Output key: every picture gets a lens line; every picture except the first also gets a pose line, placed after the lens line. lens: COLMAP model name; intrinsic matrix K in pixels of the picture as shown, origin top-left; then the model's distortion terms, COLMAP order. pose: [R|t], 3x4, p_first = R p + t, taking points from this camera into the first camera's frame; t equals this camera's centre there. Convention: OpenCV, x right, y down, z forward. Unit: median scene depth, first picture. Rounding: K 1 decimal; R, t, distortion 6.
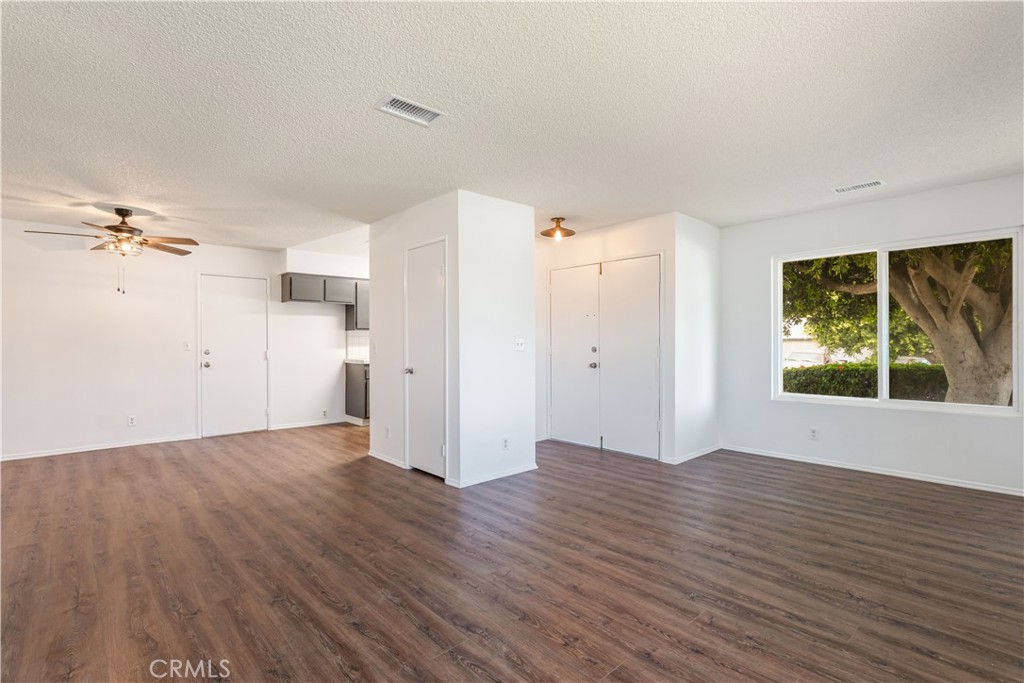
lens RADIAL K [[480.5, 0, 510.1], [0, 480.5, 342.1], [0, 0, 1]] dist [0.000603, 0.000750]
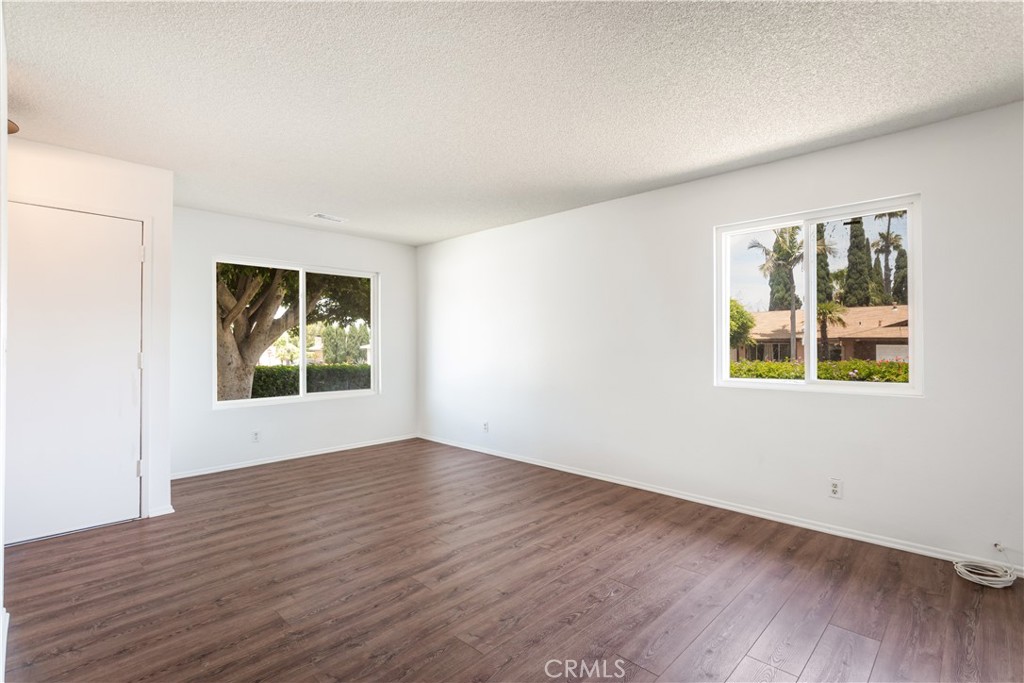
lens RADIAL K [[480.5, 0, 510.1], [0, 480.5, 342.1], [0, 0, 1]] dist [0.000603, 0.000750]
pose [[-0.060660, 0.011317, 0.998094, -0.456435], [0.003129, 0.999933, -0.011147, 0.003068], [-0.998154, 0.002447, -0.060691, 0.559502]]
